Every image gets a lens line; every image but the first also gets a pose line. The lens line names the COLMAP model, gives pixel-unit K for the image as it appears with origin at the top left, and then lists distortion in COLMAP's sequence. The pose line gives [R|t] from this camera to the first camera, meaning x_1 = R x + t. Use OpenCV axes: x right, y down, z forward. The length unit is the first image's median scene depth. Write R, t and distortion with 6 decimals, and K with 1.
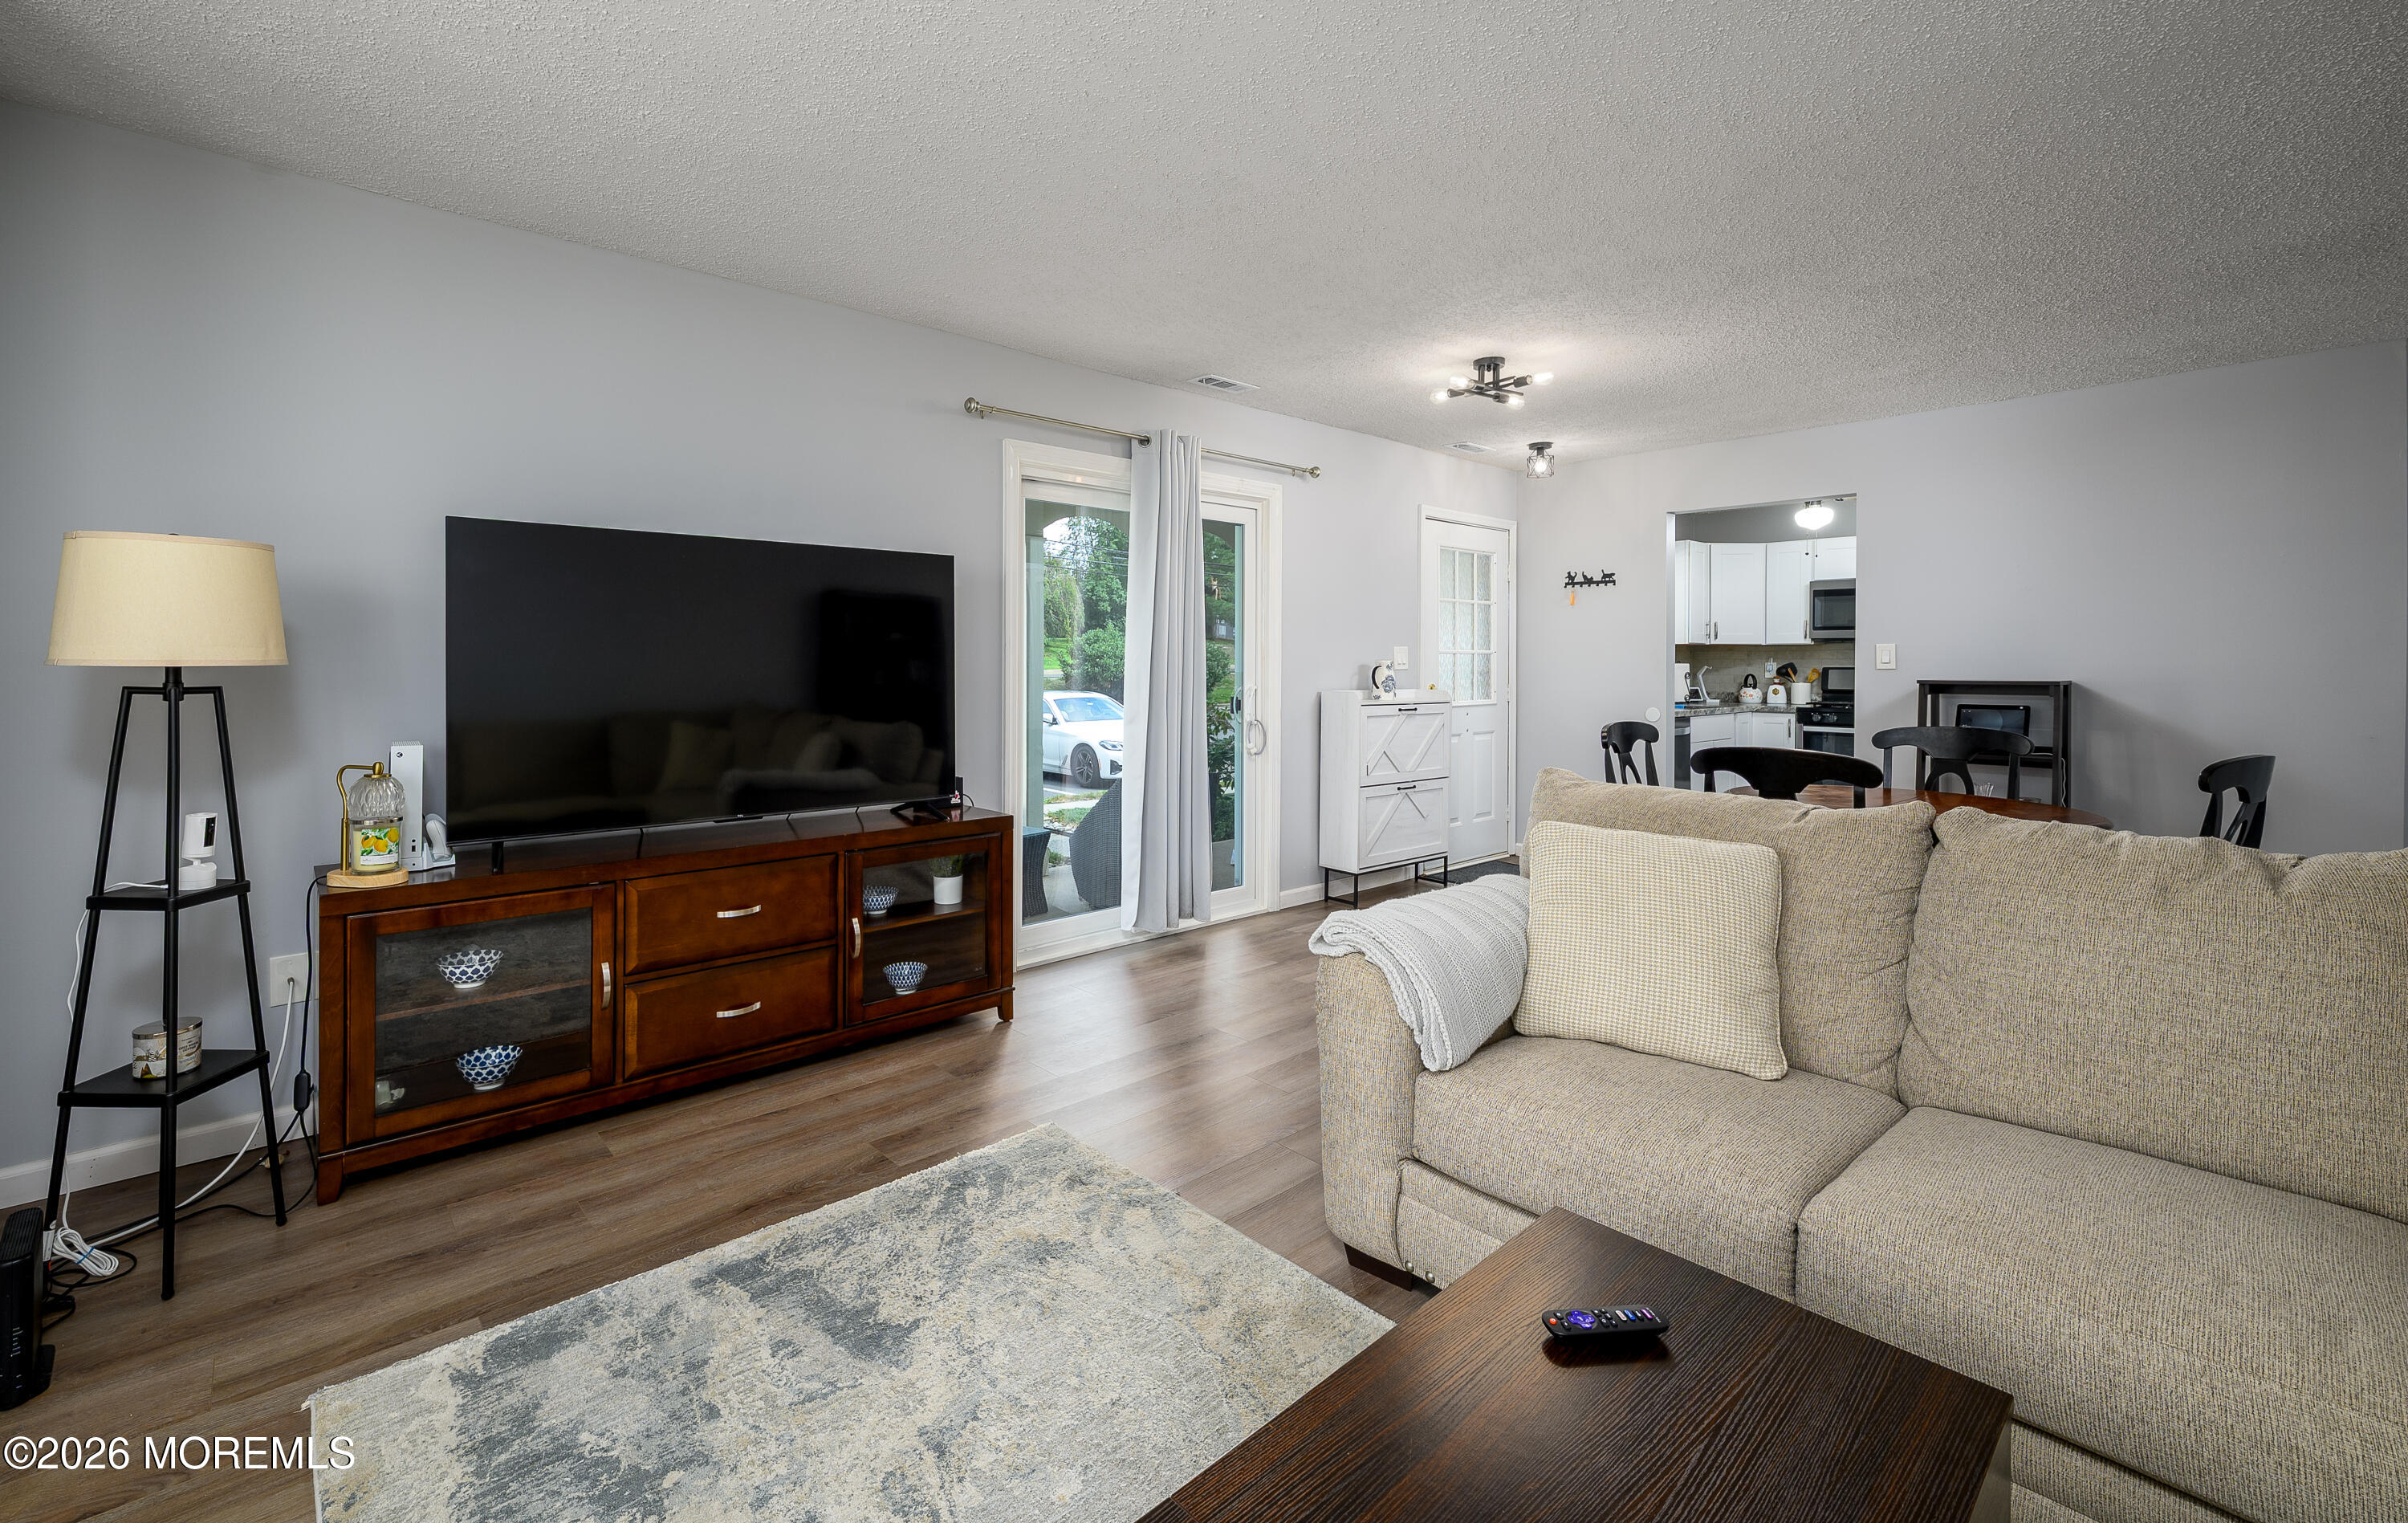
lens RADIAL K [[1003.4, 0, 1136.9], [0, 1003.4, 661.4], [0, 0, 1]] dist [-0.000068, 0.000070]
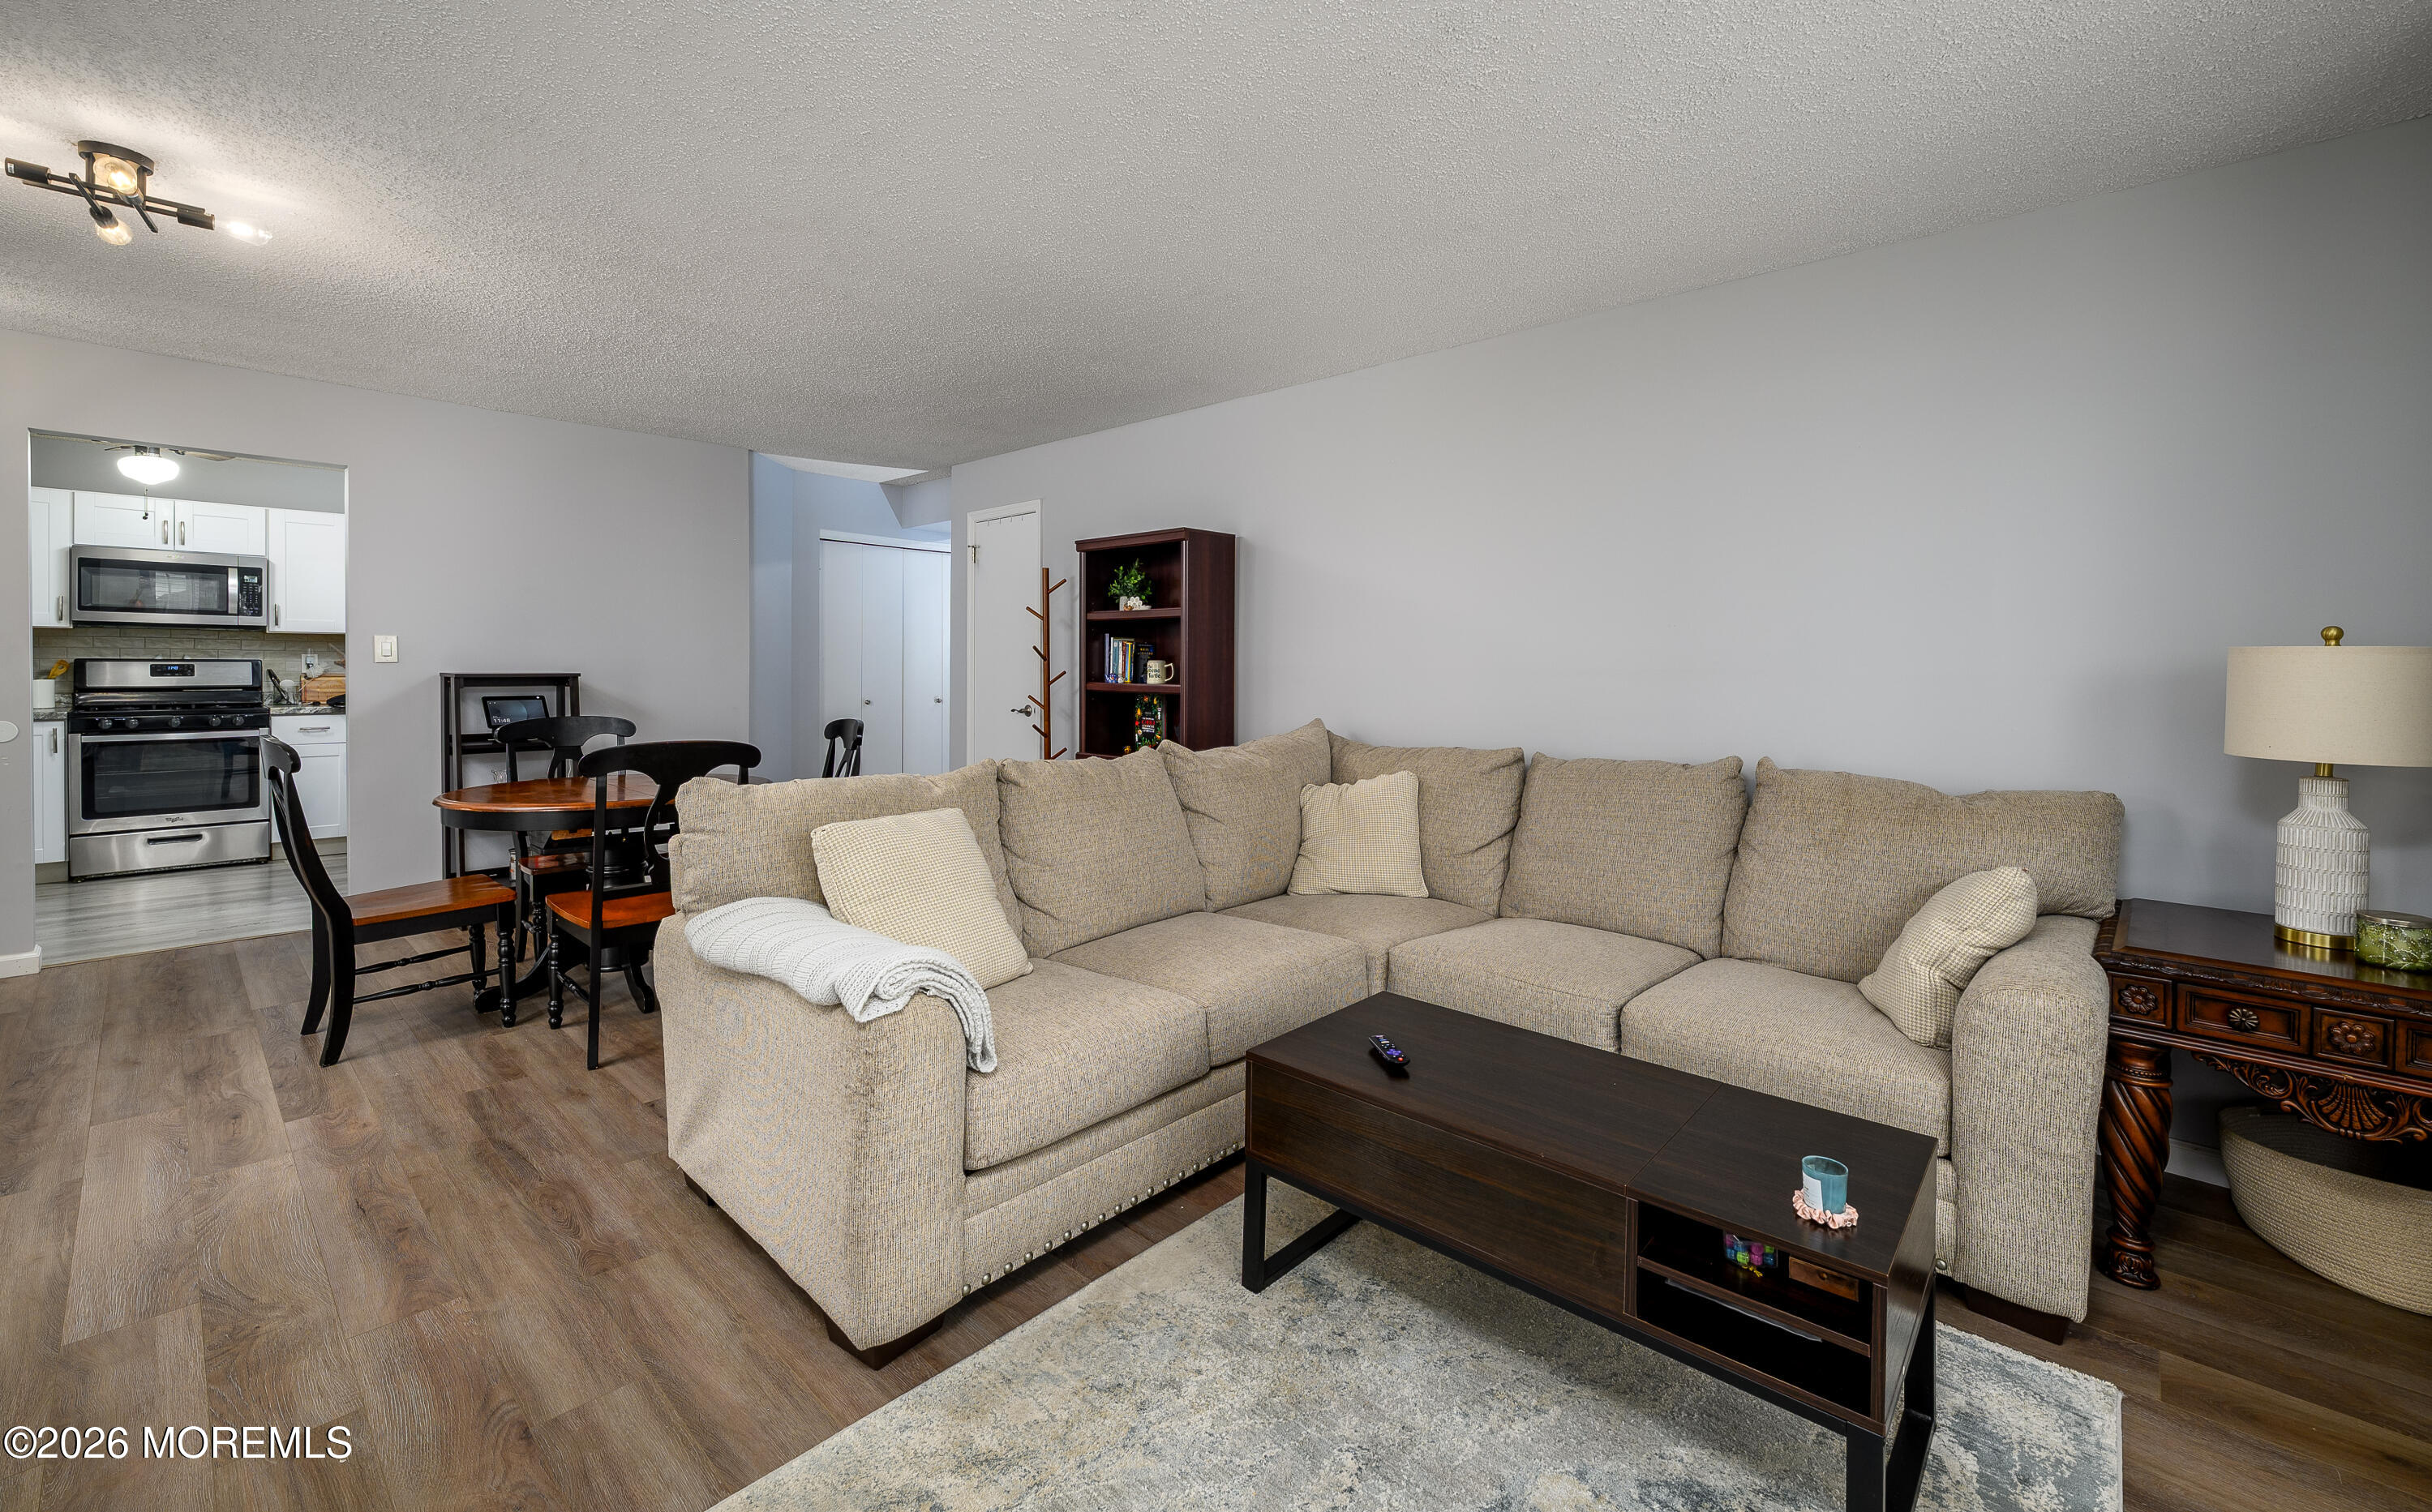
lens RADIAL K [[974.4, 0, 1243.4], [0, 974.4, 676.3], [0, 0, 1]] dist [0.000046, -0.000153]
pose [[-0.133376, -0.018665, 0.990890, -0.323871], [-0.008440, 0.999808, 0.017697, -0.002454], [-0.991030, -0.006003, -0.133508, 0.409597]]
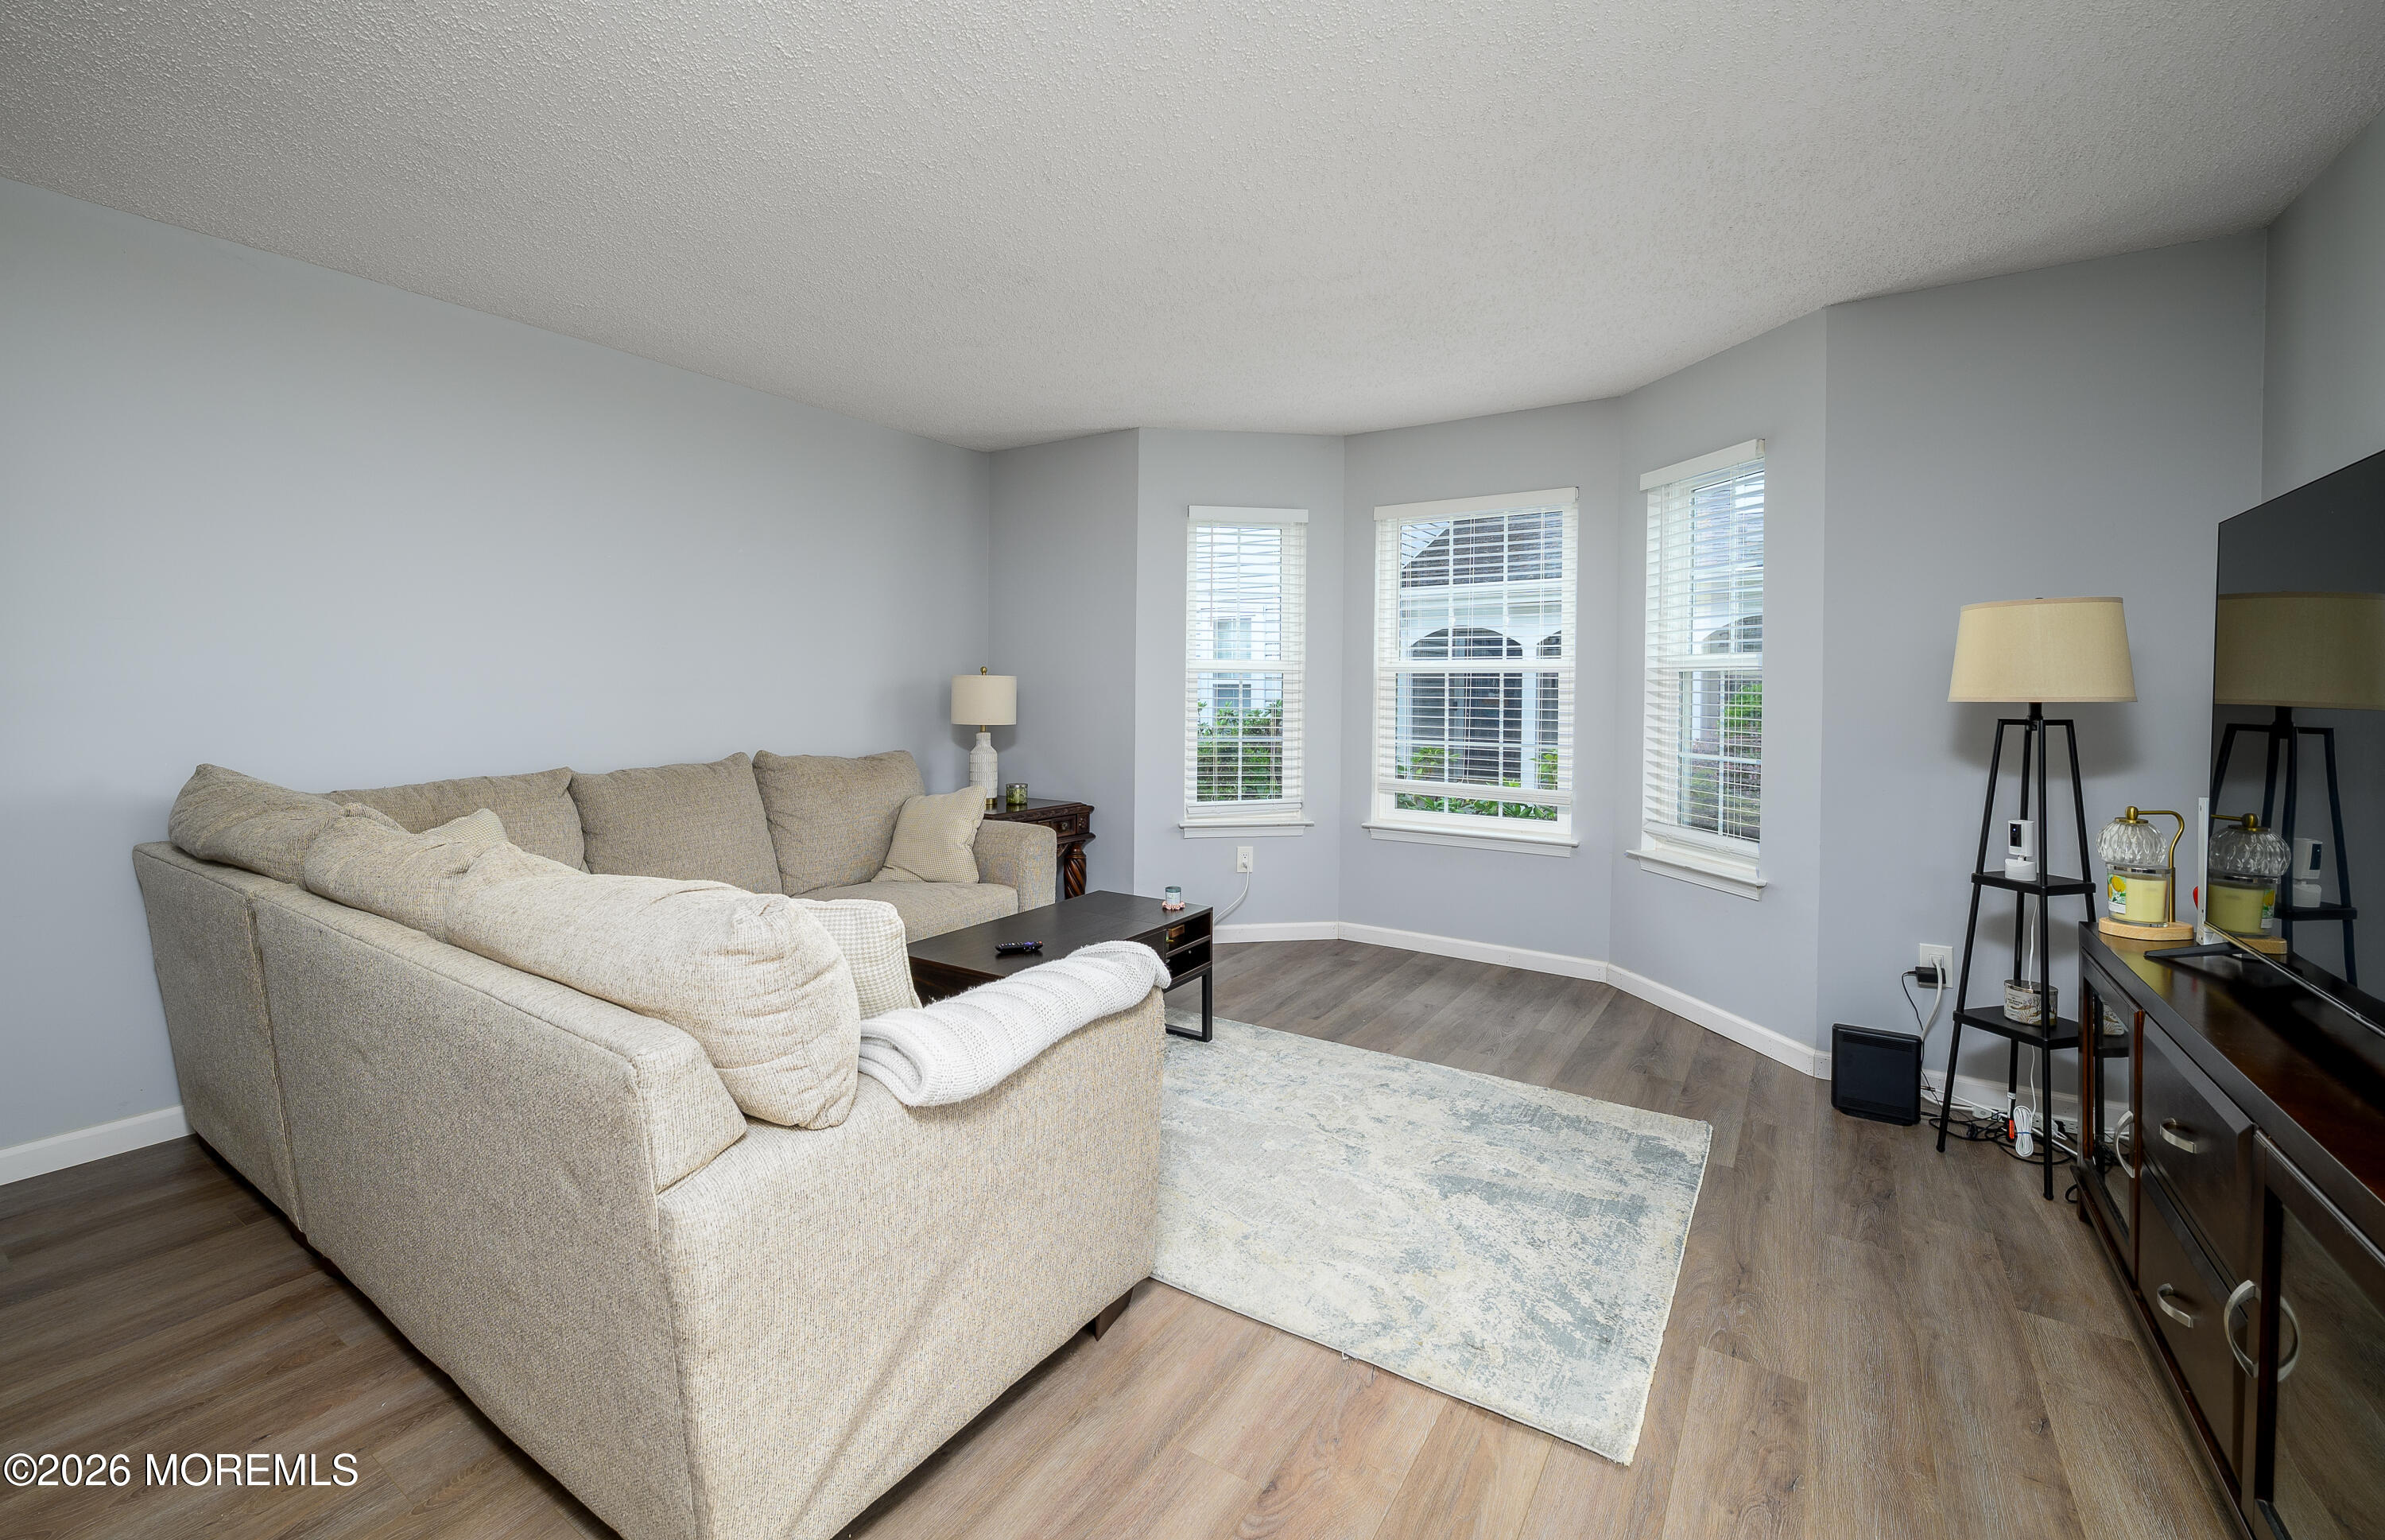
lens RADIAL K [[996.3, 0, 1126.1], [0, 996.3, 700.3], [0, 0, 1]] dist [-0.001349, -0.000225]
pose [[-0.968393, -0.008471, -0.249287, 0.234554], [-0.011634, 0.999869, 0.011217, 0.000784], [0.249159, 0.013763, -0.968365, 0.981822]]
